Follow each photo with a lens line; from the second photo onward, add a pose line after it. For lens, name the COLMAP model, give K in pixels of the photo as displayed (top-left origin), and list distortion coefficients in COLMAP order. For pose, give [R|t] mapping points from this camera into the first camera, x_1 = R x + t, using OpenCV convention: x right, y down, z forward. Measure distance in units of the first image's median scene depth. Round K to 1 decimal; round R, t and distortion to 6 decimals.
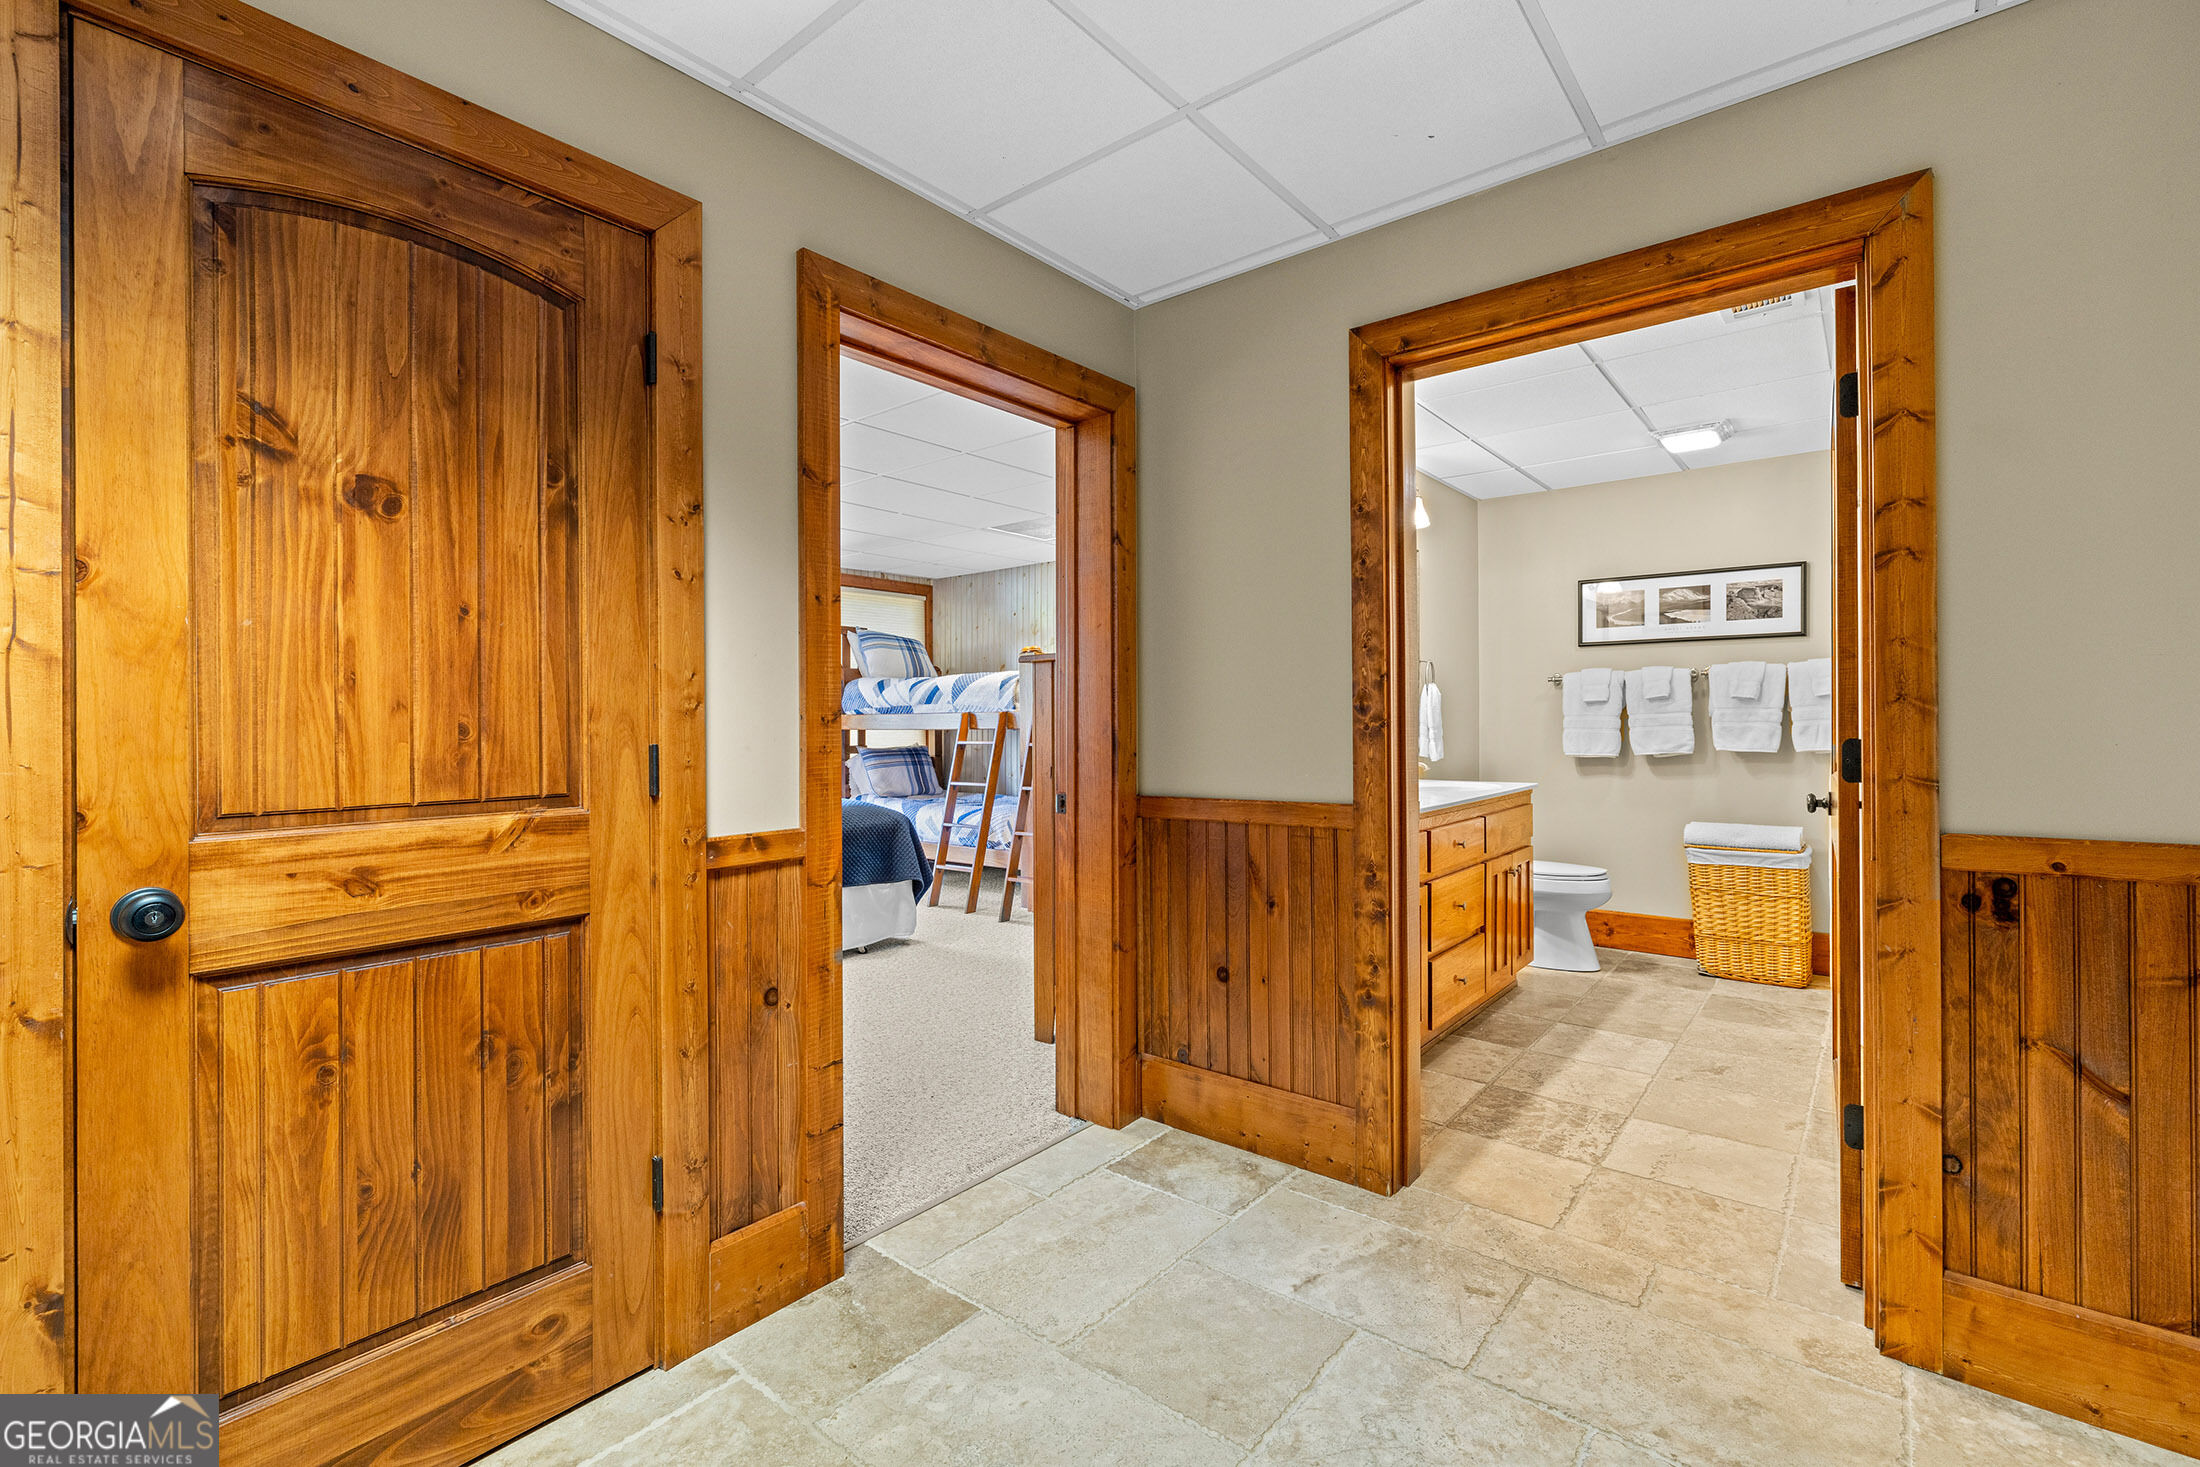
lens RADIAL K [[948.5, 0, 1108.5], [0, 948.5, 728.5], [0, 0, 1]] dist [0.001214, 0.000723]
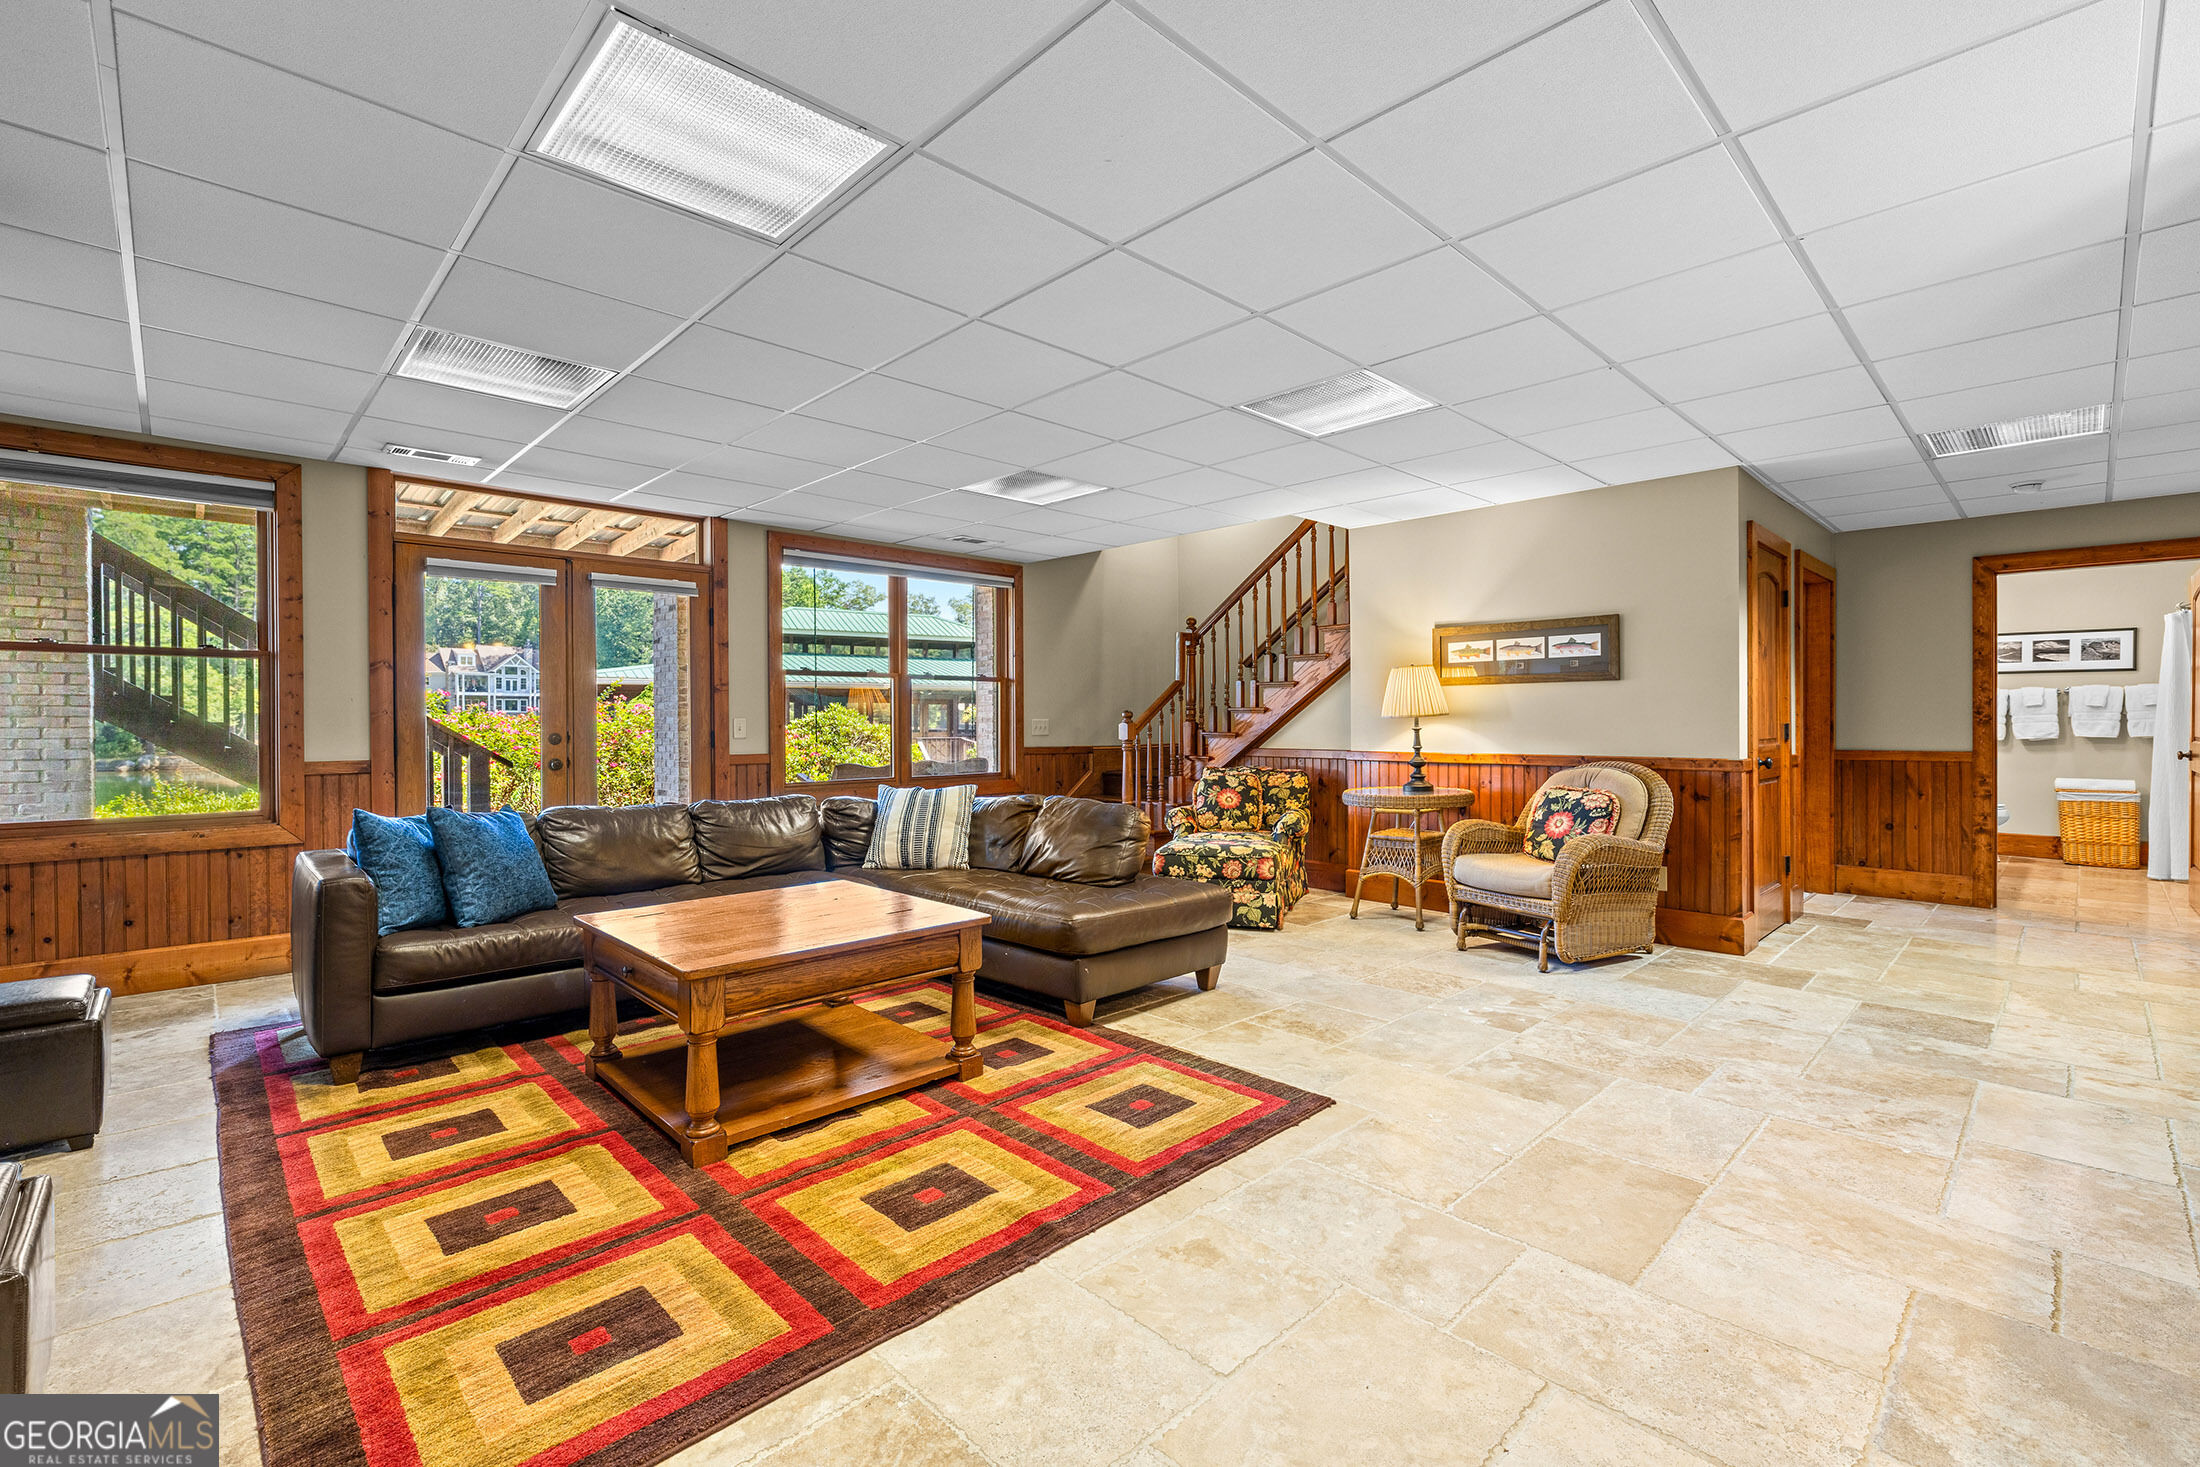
lens RADIAL K [[948.5, 0, 1101.4], [0, 948.5, 724.1], [0, 0, 1]] dist [0.001214, 0.000723]
pose [[0.993350, 0.008062, -0.114855, -0.928557], [-0.008027, 0.999967, 0.000771, 0.013931], [0.114858, 0.000156, 0.993382, -0.928489]]
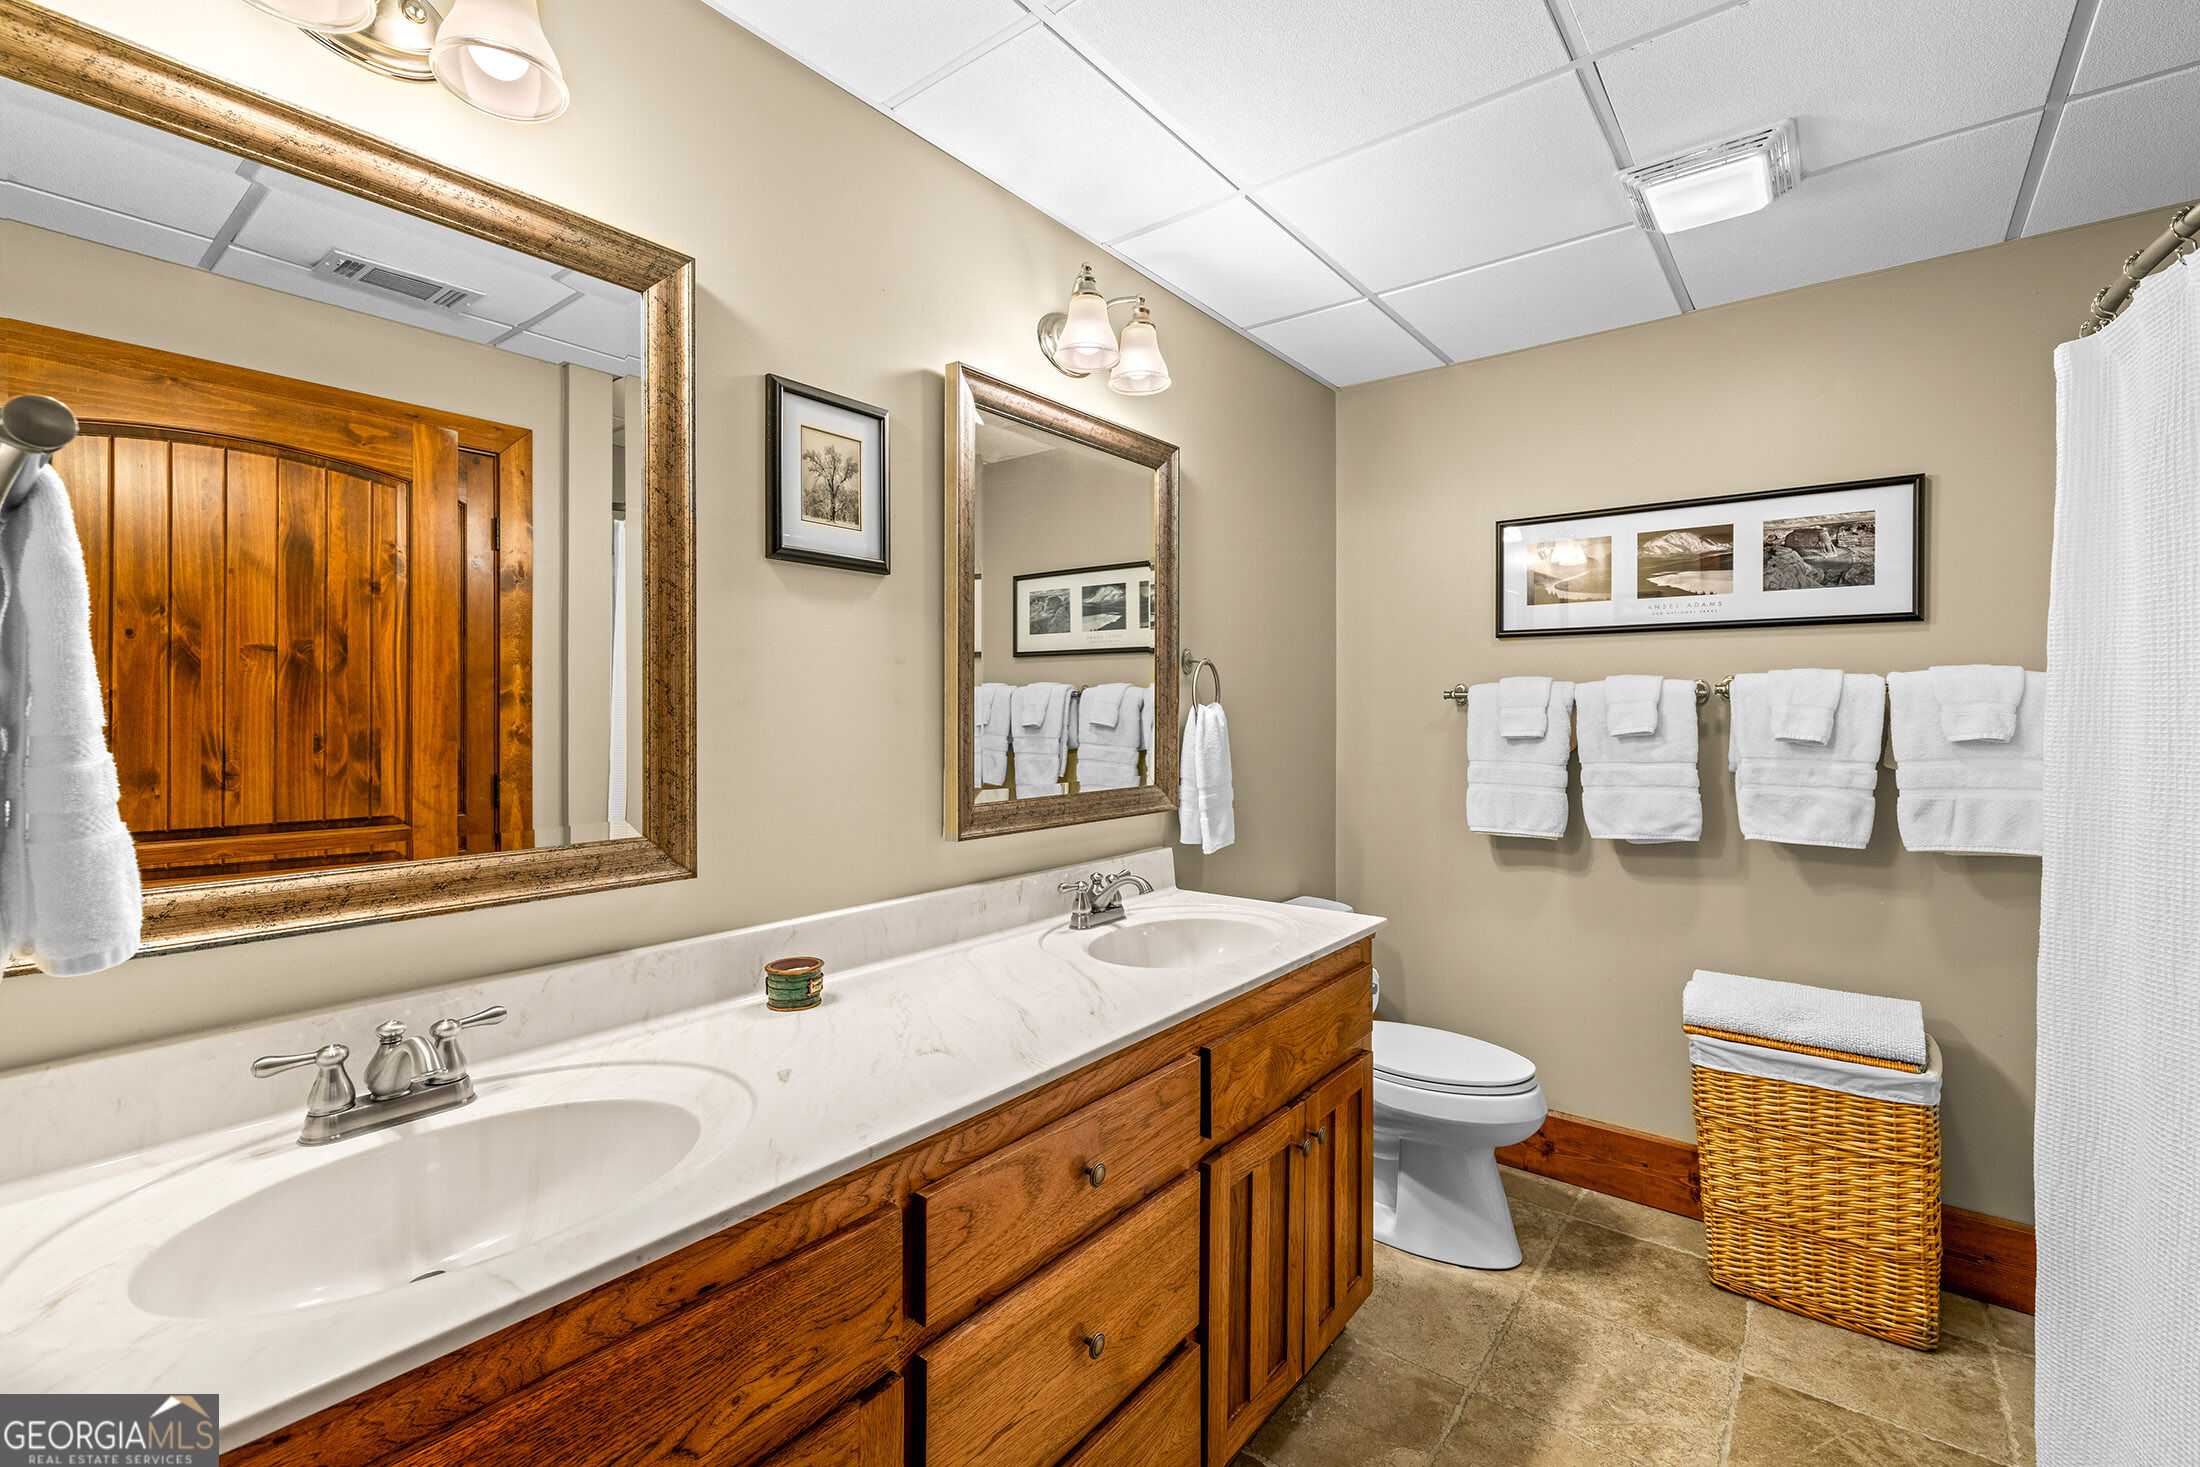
lens RADIAL K [[948.5, 0, 1107.2], [0, 948.5, 709.8], [0, 0, 1]] dist [0.001214, 0.000723]
pose [[0.999853, 0.007933, 0.015184, 0.284960], [-0.007848, 0.999953, -0.005656, -0.042842], [-0.015228, 0.005536, 0.999869, 0.489188]]
